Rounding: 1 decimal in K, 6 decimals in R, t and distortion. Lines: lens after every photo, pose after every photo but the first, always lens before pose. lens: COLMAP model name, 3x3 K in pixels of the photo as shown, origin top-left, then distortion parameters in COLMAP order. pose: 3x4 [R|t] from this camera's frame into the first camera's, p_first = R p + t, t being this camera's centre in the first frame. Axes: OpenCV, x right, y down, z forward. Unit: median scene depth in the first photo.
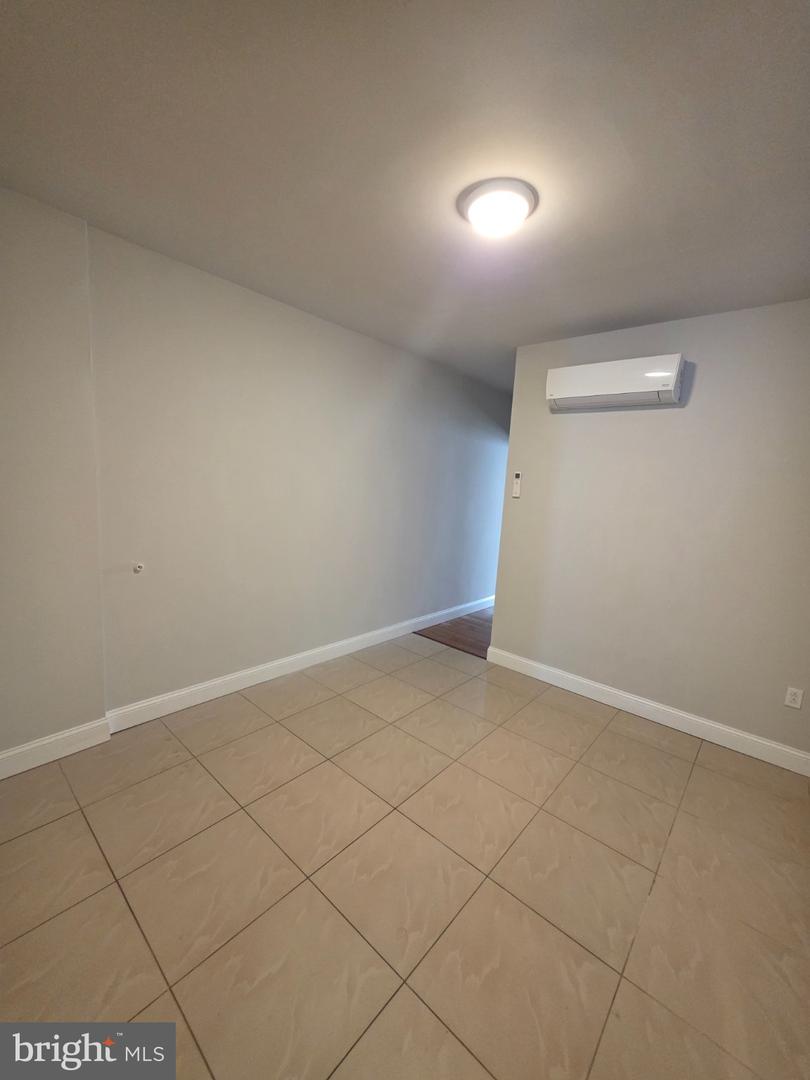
lens RADIAL K [[432.5, 0, 408.5], [0, 432.5, 544.3], [0, 0, 1]] dist [0.001933, 0.001004]
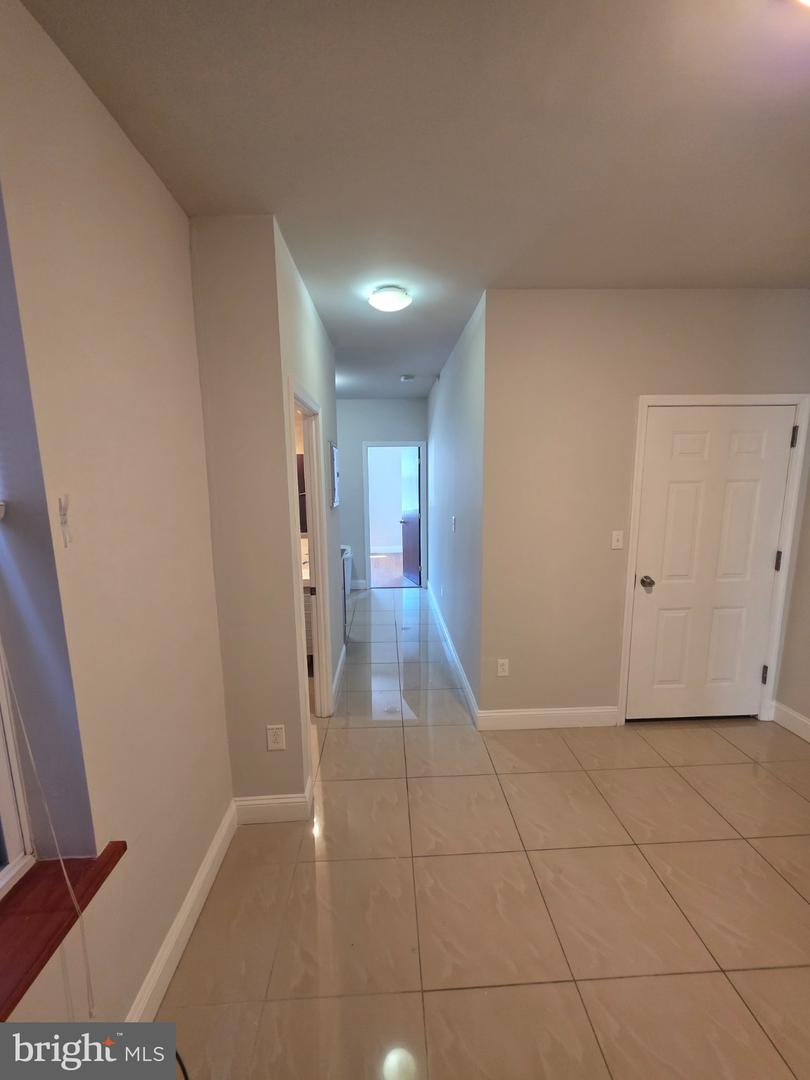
lens RADIAL K [[432.5, 0, 404.4], [0, 432.5, 544.1], [0, 0, 1]] dist [0.001933, 0.001004]
pose [[-0.723429, 0.054239, -0.688265, 0.575554], [-0.133544, 0.967088, 0.216579, -0.102914], [0.677360, 0.248594, -0.692376, 0.704340]]
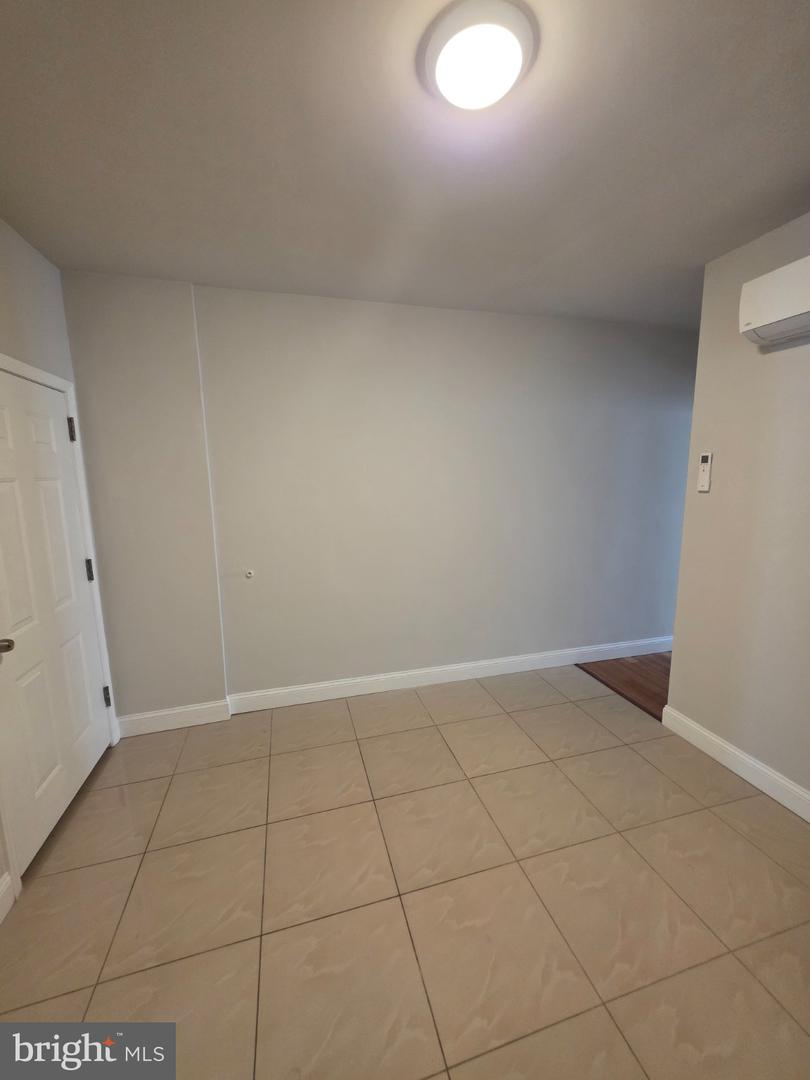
lens RADIAL K [[432.5, 0, 405.9], [0, 432.5, 542.9], [0, 0, 1]] dist [0.001933, 0.001004]
pose [[0.832369, 0.013400, -0.554059, 0.302559], [-0.013205, 0.999903, 0.004345, -0.033858], [0.554064, 0.003700, 0.832466, 0.244467]]
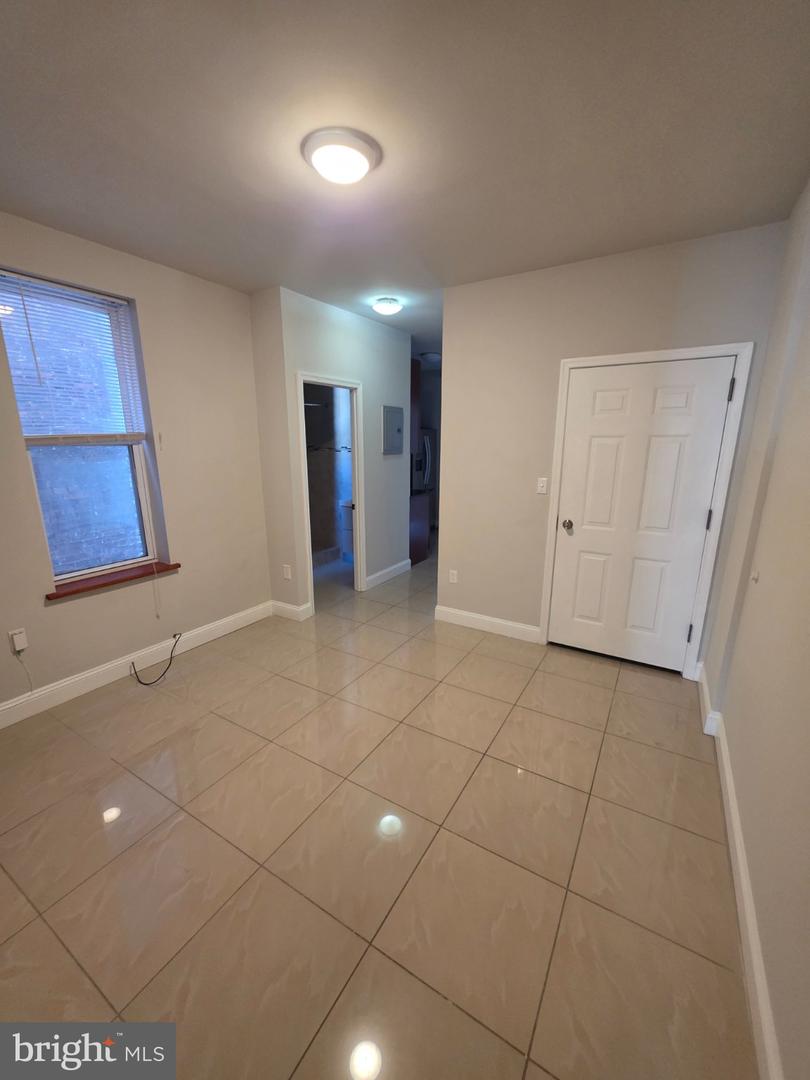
lens RADIAL K [[432.5, 0, 407.1], [0, 432.5, 546.6], [0, 0, 1]] dist [0.001933, 0.001004]
pose [[-0.983121, -0.022294, -0.181591, 0.131141], [-0.088709, 0.926157, 0.366558, -0.203623], [0.160010, 0.376480, -0.912502, 1.392022]]
